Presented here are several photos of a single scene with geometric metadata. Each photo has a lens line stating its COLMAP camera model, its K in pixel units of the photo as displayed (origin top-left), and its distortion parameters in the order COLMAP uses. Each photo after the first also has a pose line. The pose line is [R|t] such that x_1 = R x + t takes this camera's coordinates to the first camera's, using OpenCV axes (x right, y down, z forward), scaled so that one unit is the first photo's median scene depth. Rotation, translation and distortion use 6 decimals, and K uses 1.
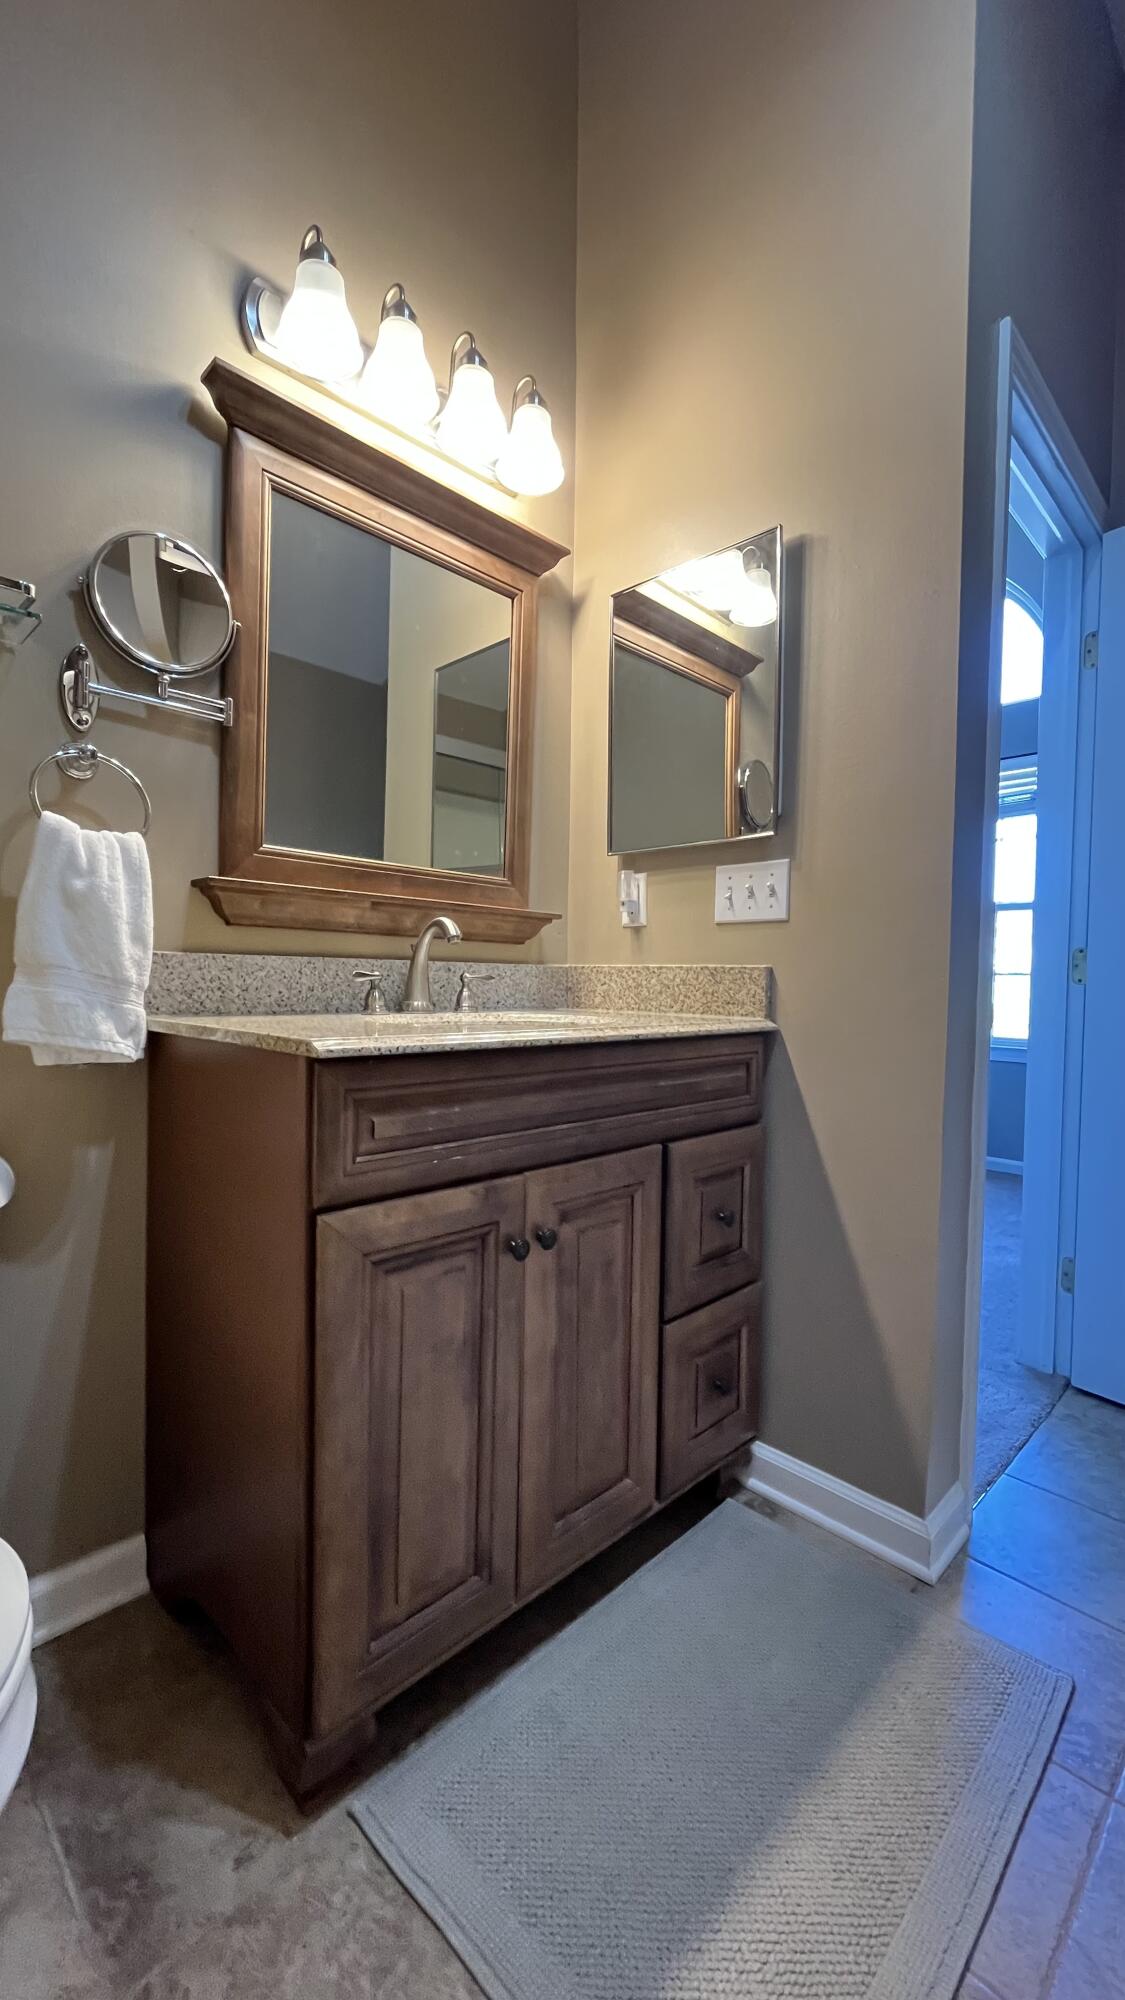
lens RADIAL K [[806.4, 0, 566.7], [0, 806.4, 1000.4], [0, 0, 1]] dist [-0.002842, -0.000555]
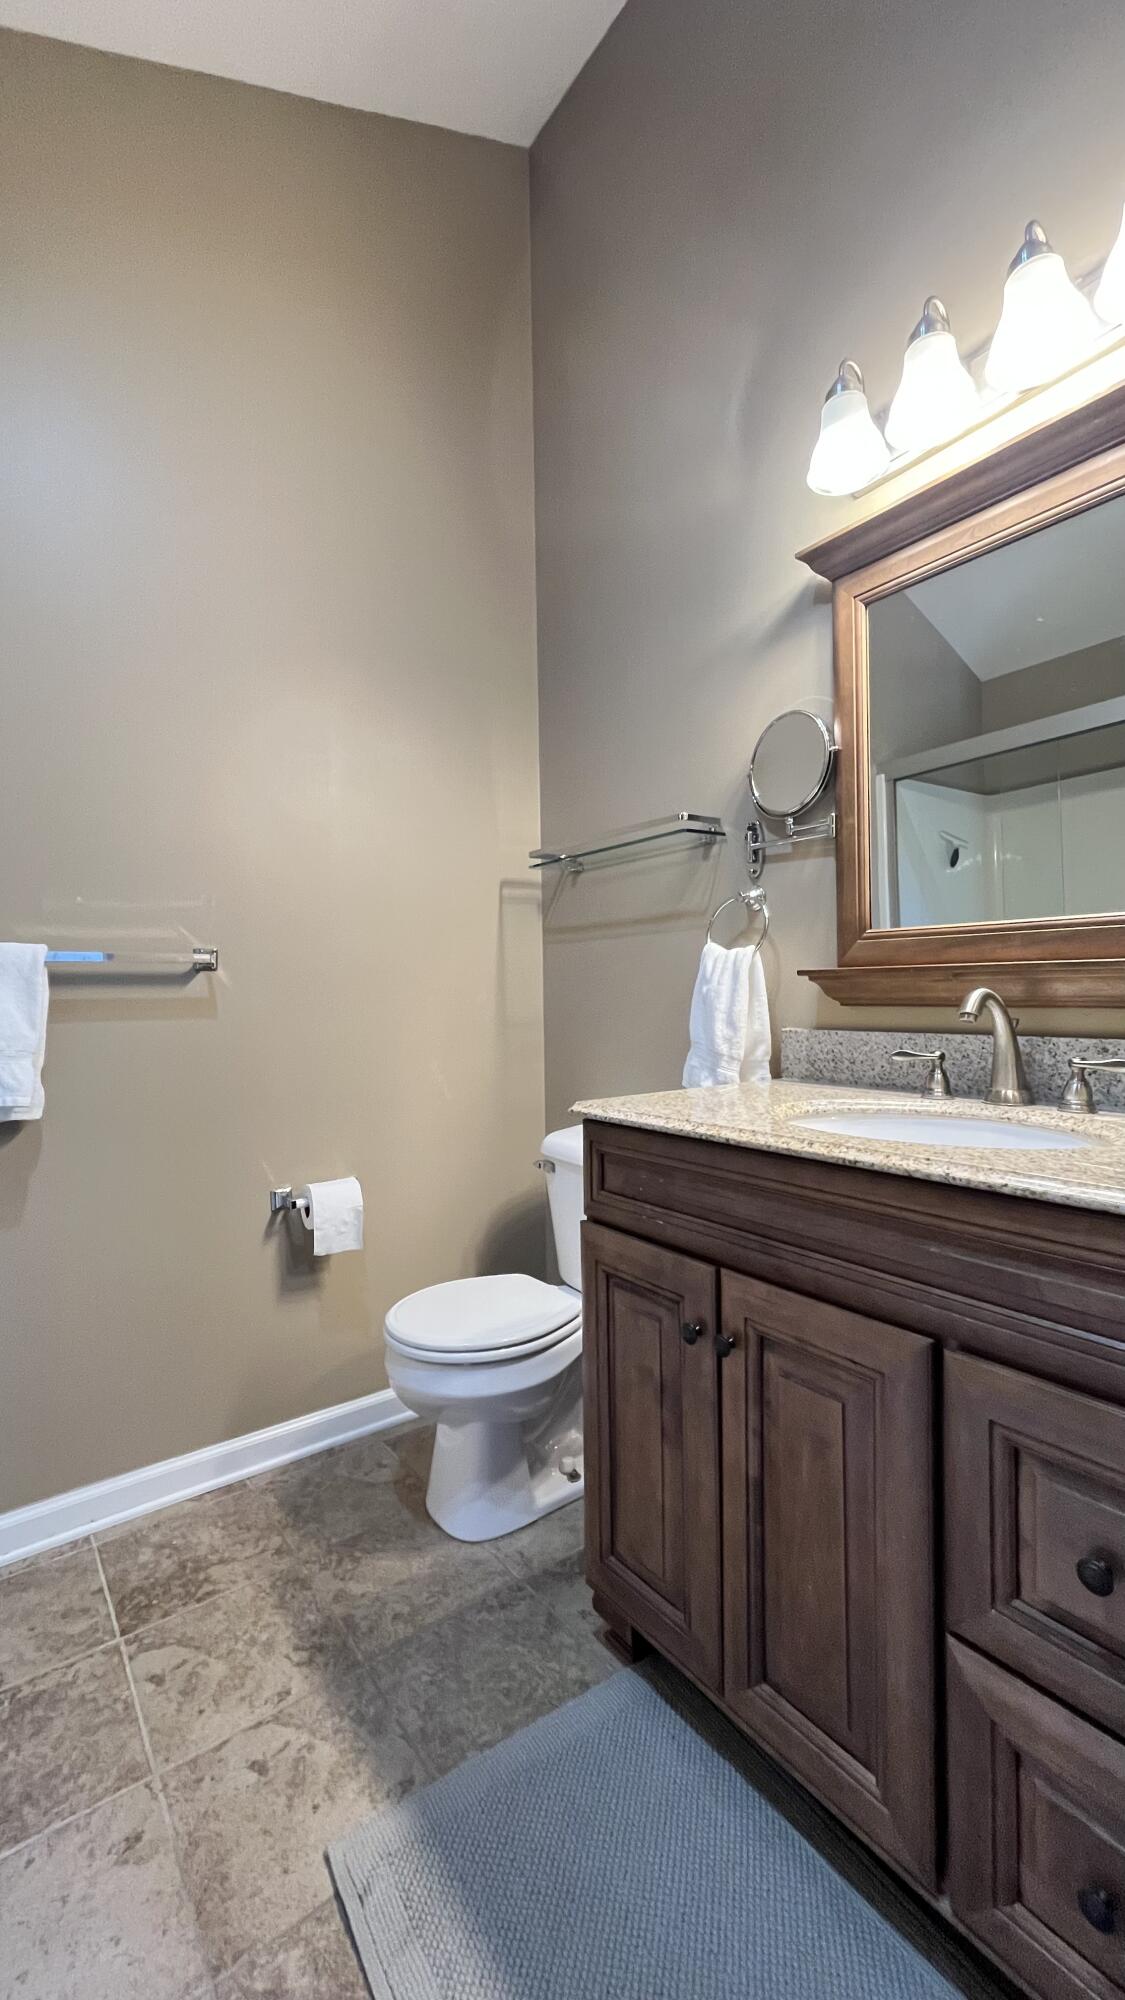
lens RADIAL K [[806.4, 0, 566.7], [0, 806.4, 1000.4], [0, 0, 1]] dist [-0.002842, -0.000555]
pose [[-0.144729, -0.010762, -0.989413, 0.794018], [-0.015251, 0.999846, -0.008645, -0.086148], [0.989354, 0.013838, -0.144871, 0.785688]]
